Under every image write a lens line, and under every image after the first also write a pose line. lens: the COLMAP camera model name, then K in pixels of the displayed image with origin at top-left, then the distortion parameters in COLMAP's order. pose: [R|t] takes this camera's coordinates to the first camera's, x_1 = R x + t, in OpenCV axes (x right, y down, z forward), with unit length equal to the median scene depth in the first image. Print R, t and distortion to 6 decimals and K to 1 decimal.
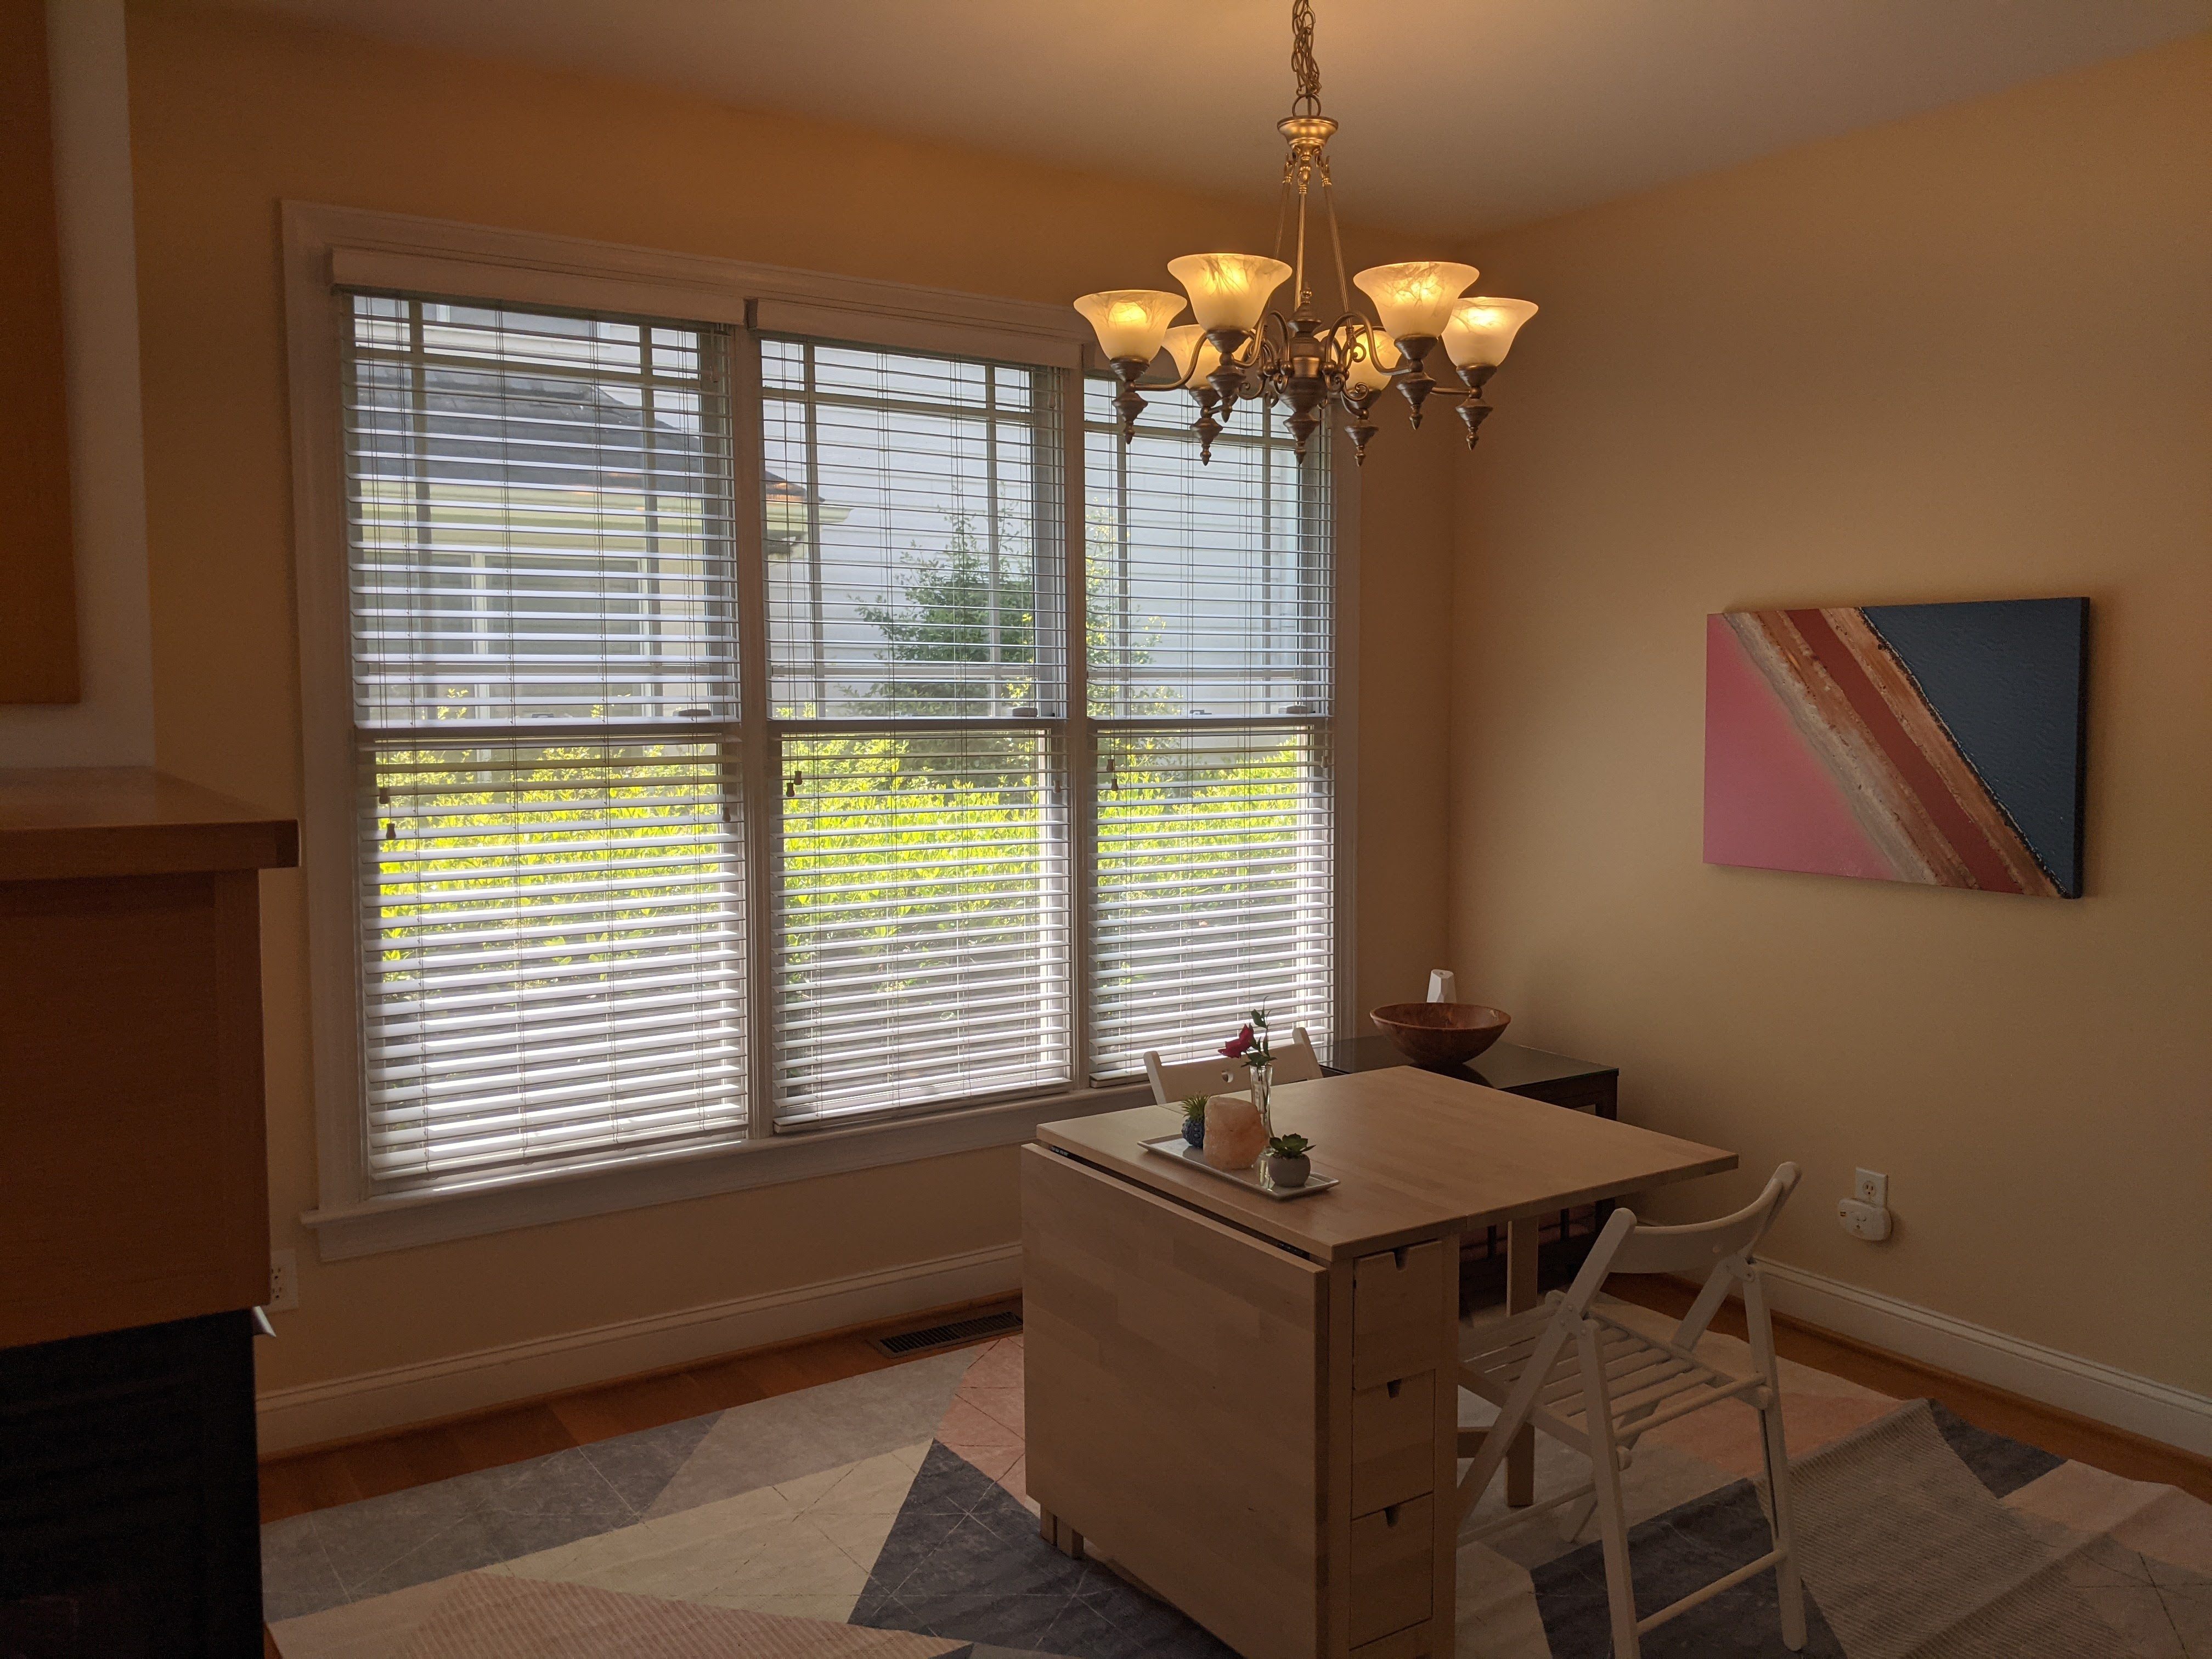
lens RADIAL K [[1749.8, 0, 1150.4], [0, 1749.8, 821.2], [0, 0, 1]] dist [0.073675, -0.155468]
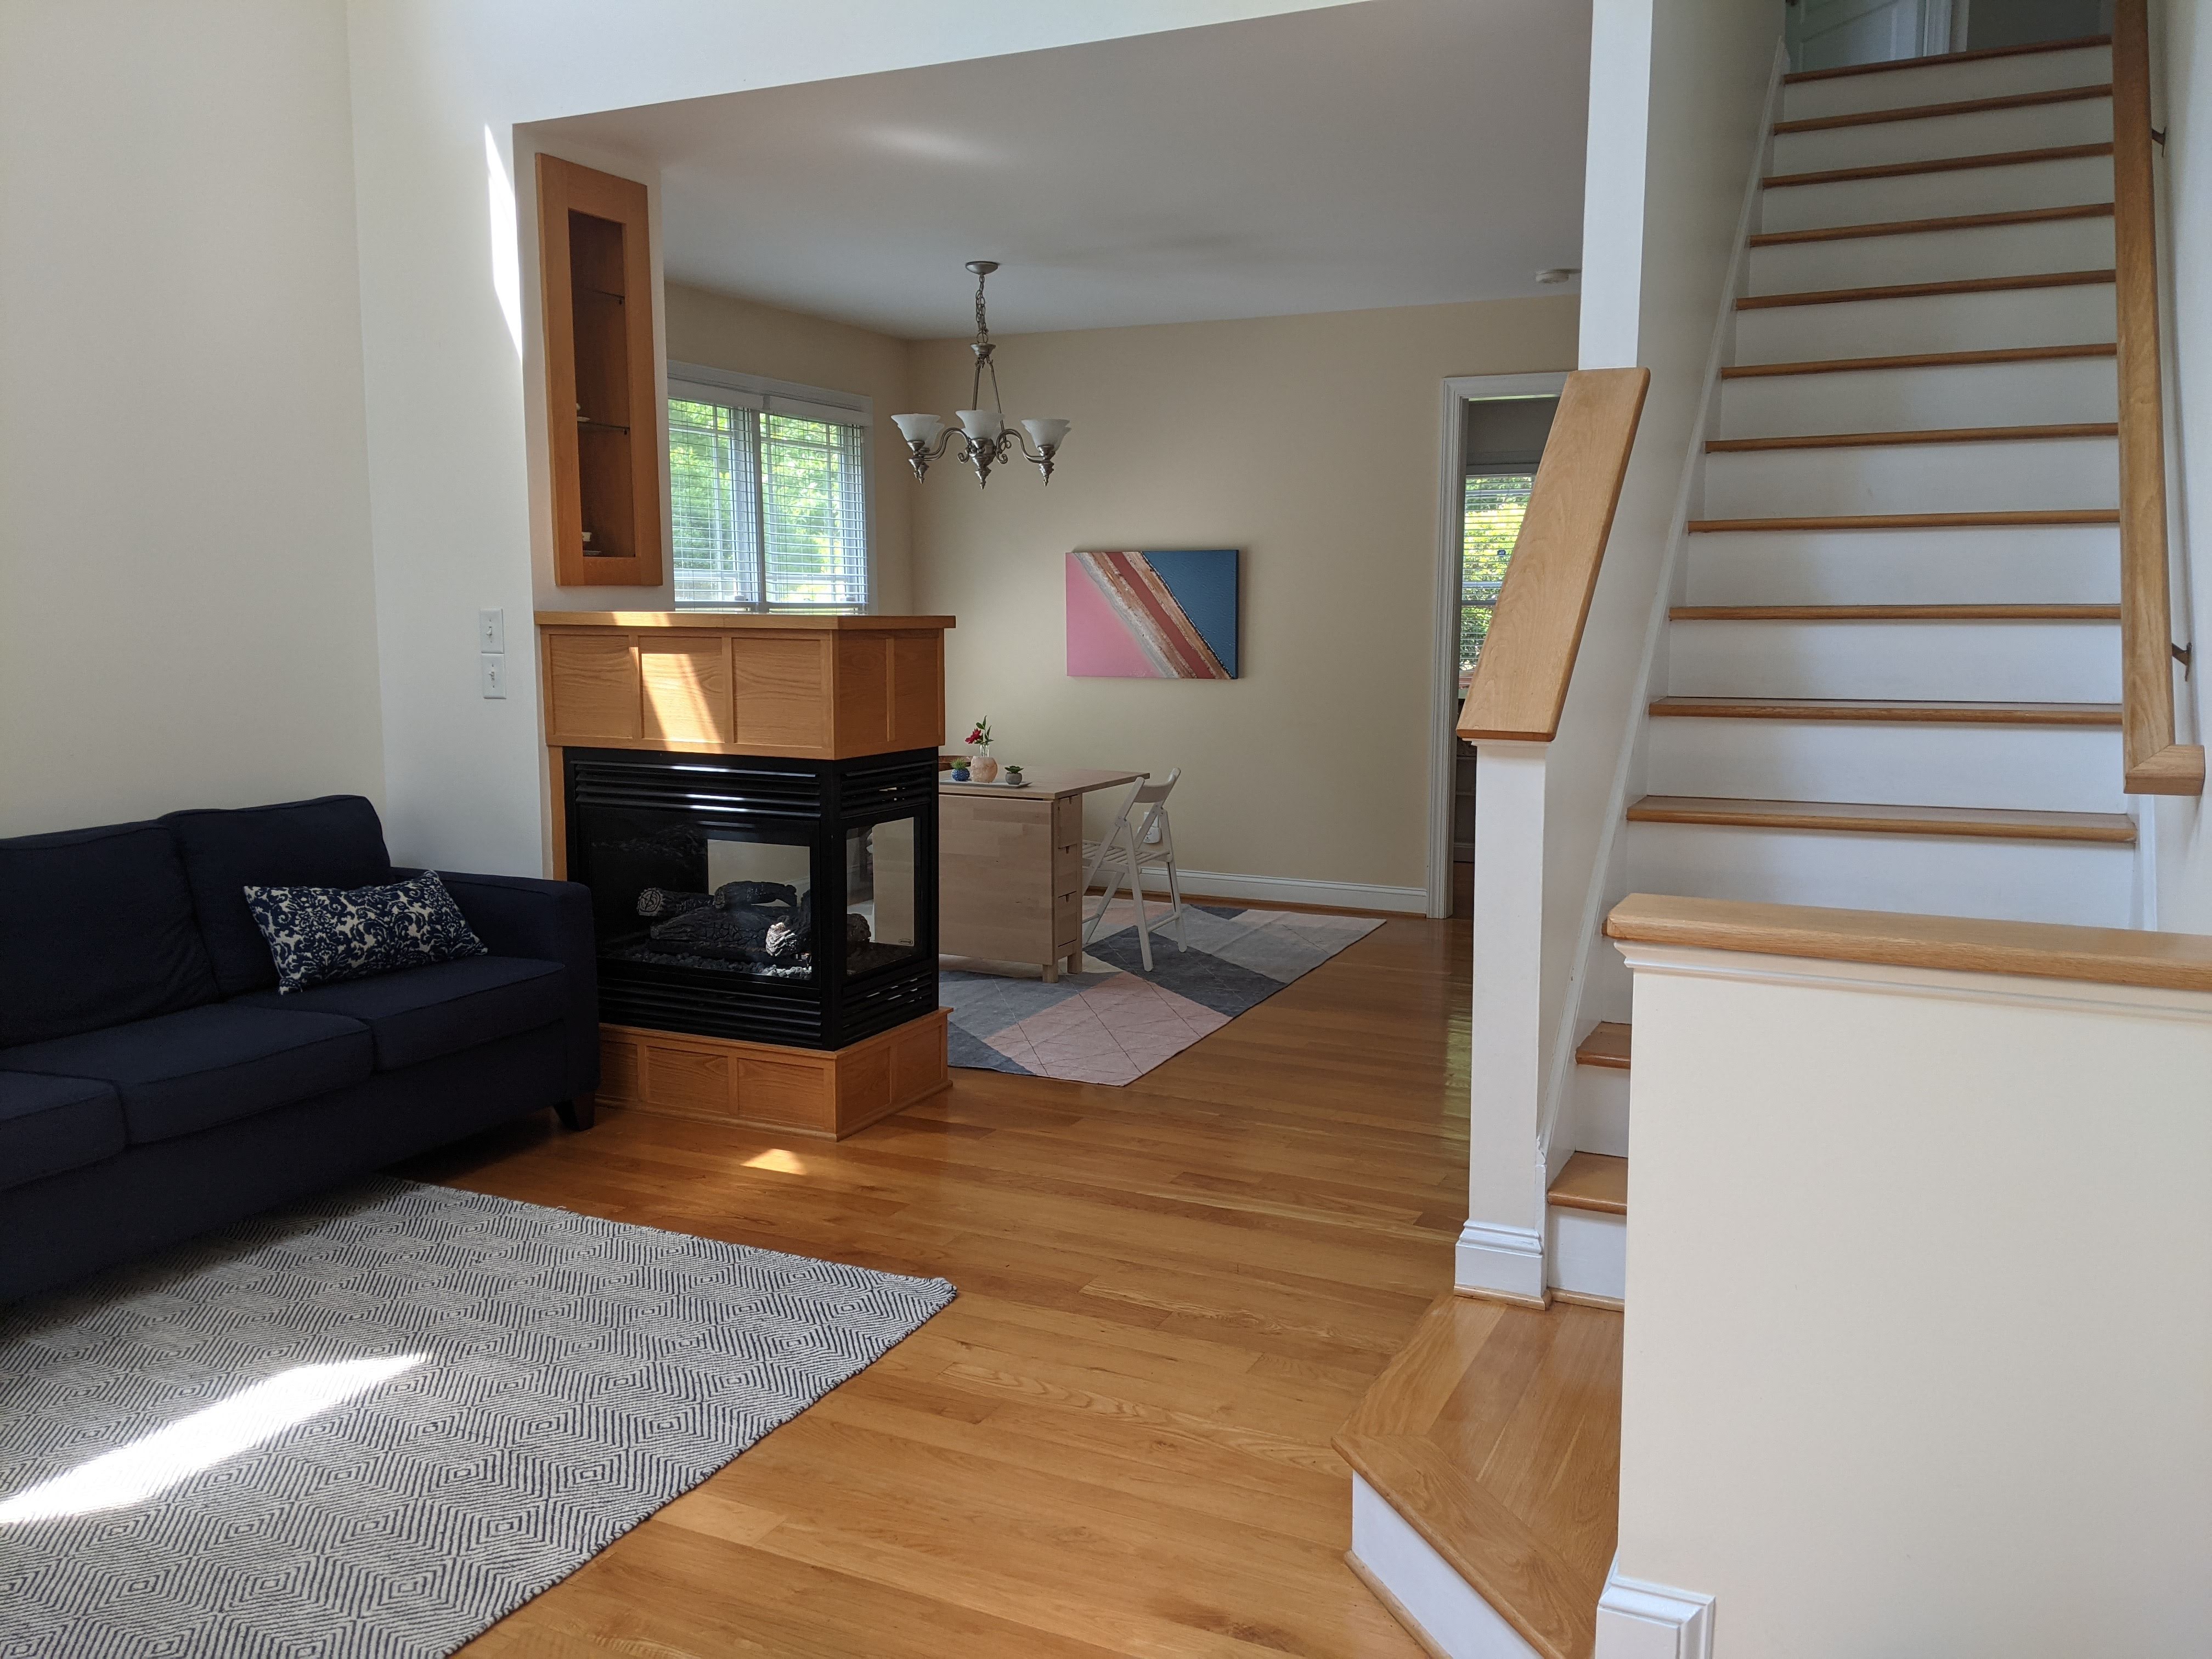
lens RADIAL K [[1770.9, 0, 1108.4], [0, 1770.9, 823.7], [0, 0, 1]] dist [0.106449, -0.155583]
pose [[0.863200, -0.062792, 0.500942, -0.750506], [0.037237, 0.997451, 0.060864, 0.079451], [-0.503487, -0.033884, 0.863338, -0.877644]]
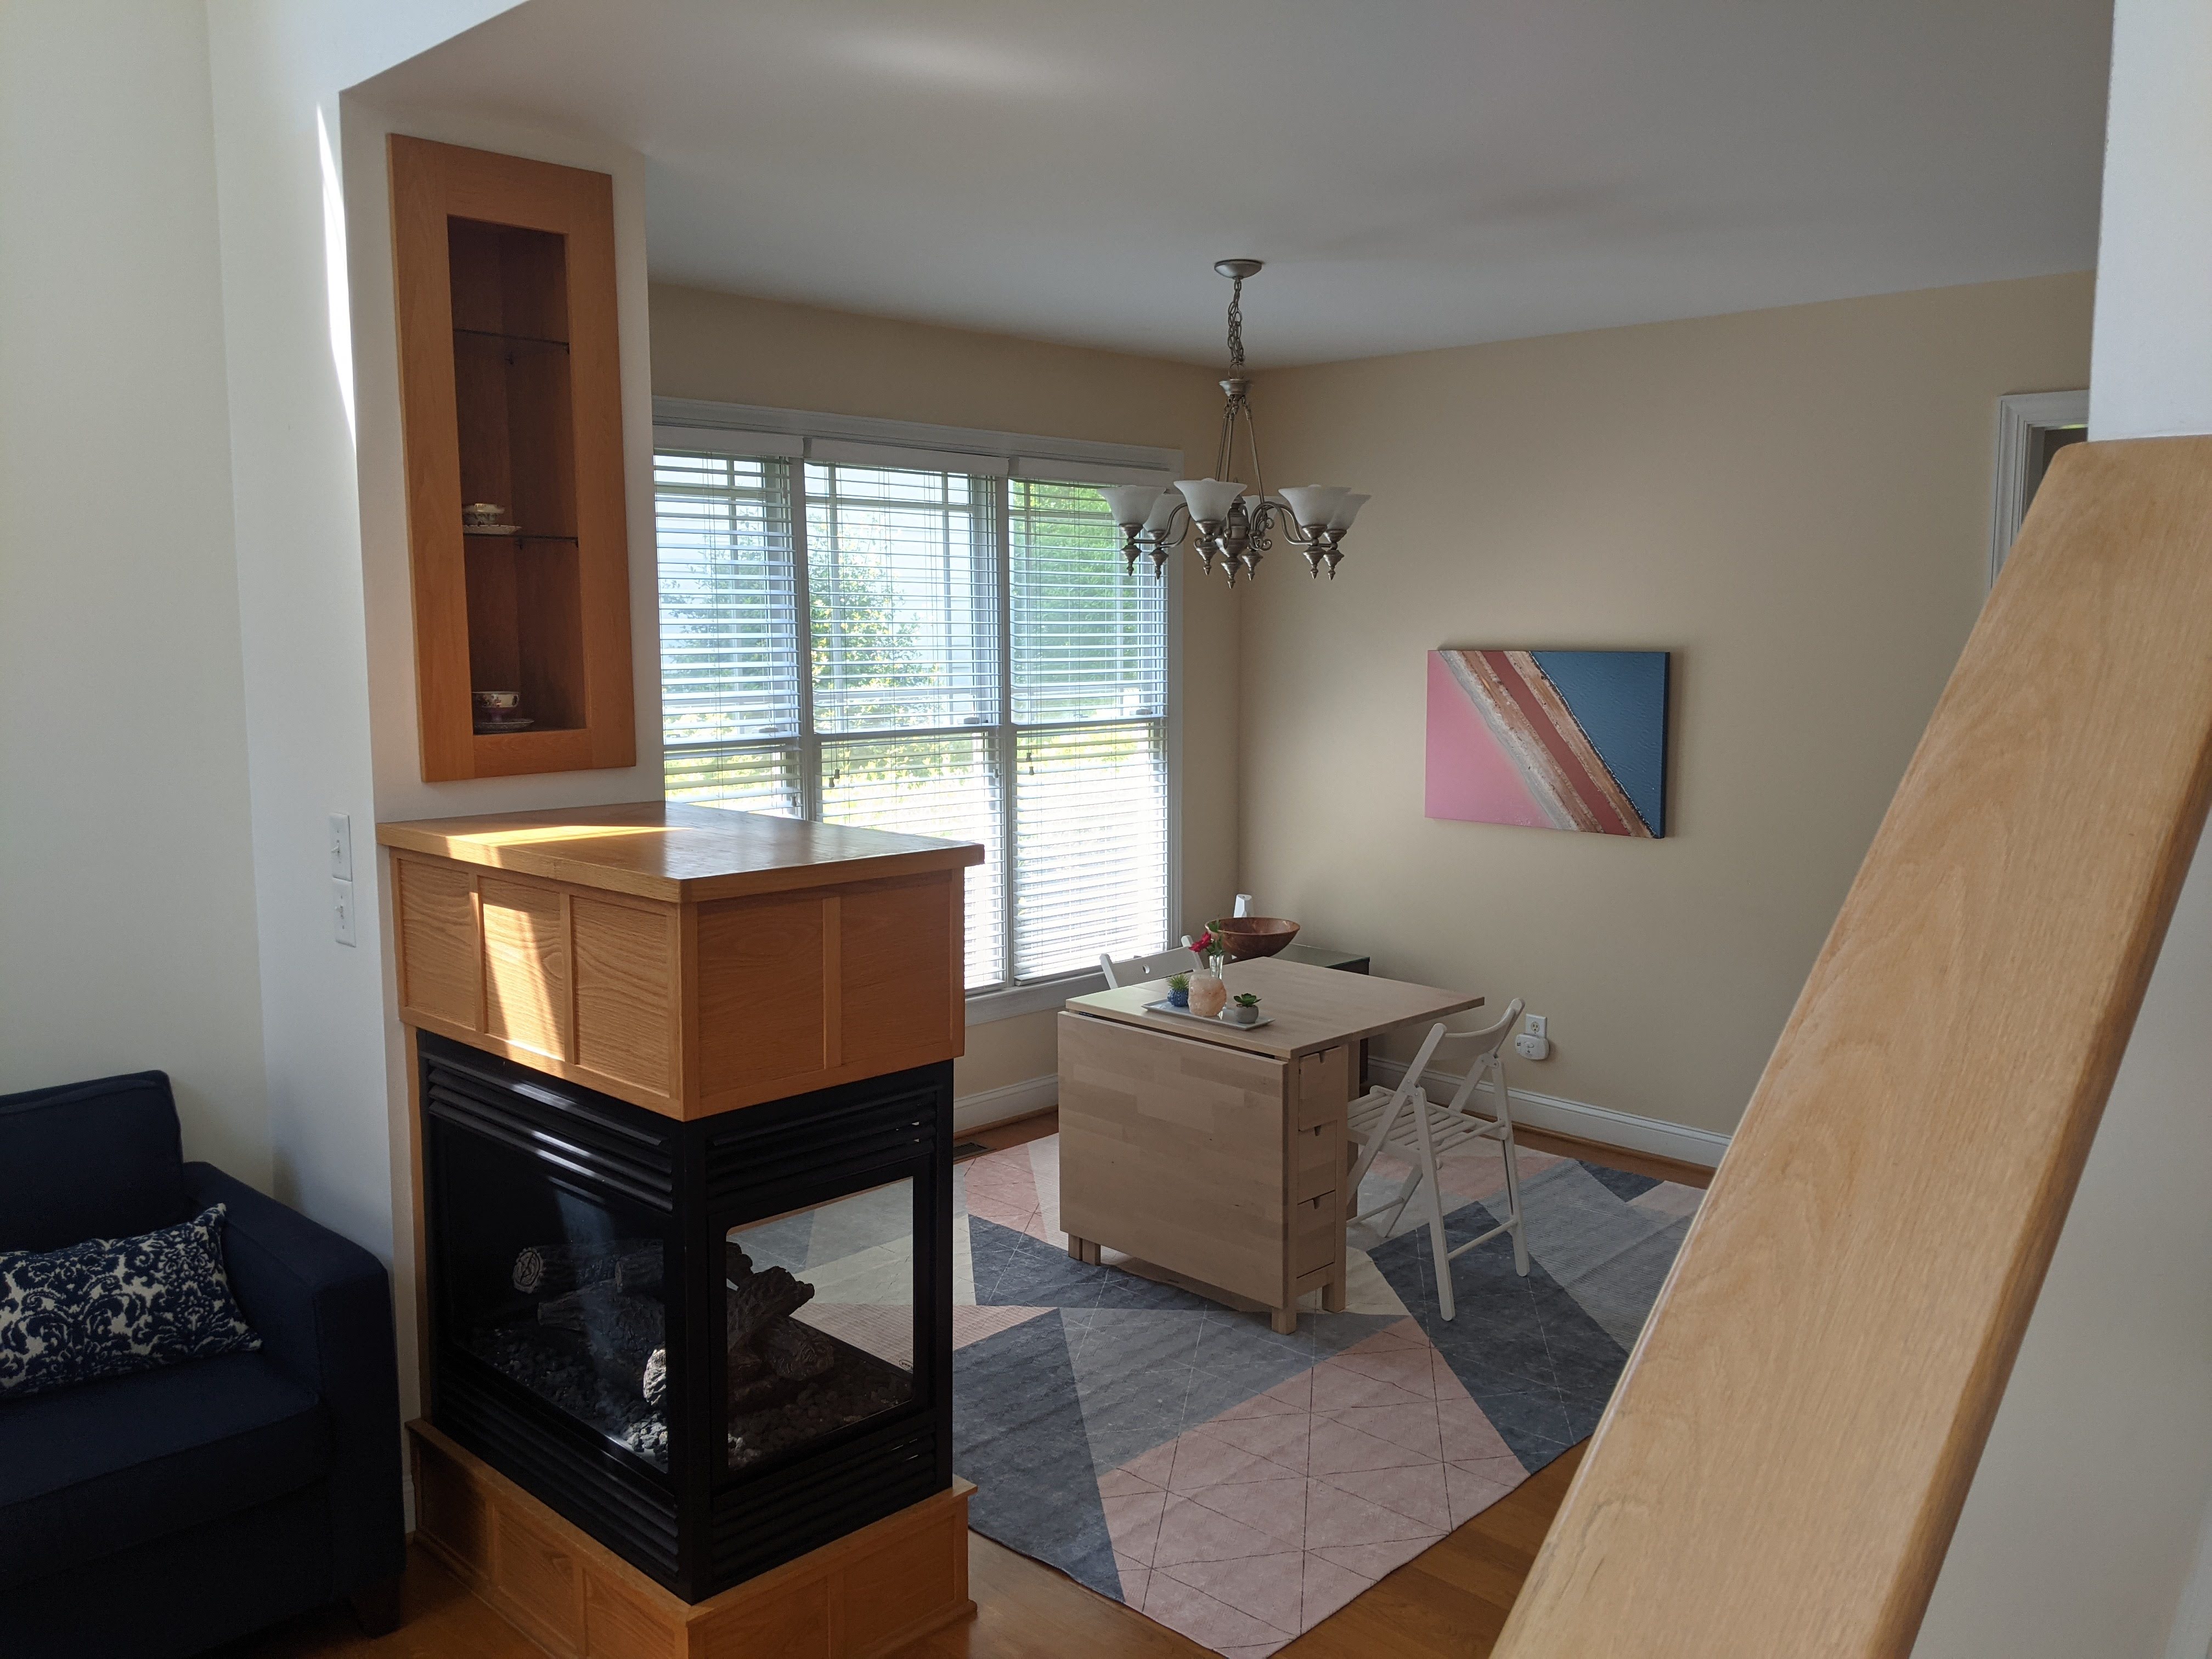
lens RADIAL K [[1752.1, 0, 1106.0], [0, 1752.1, 829.5], [0, 0, 1]] dist [0.137508, -0.307288]
pose [[0.979817, -0.024029, 0.198445, -0.271967], [0.015098, 0.998809, 0.046395, -0.043213], [-0.199324, -0.042462, 0.979013, -0.445937]]
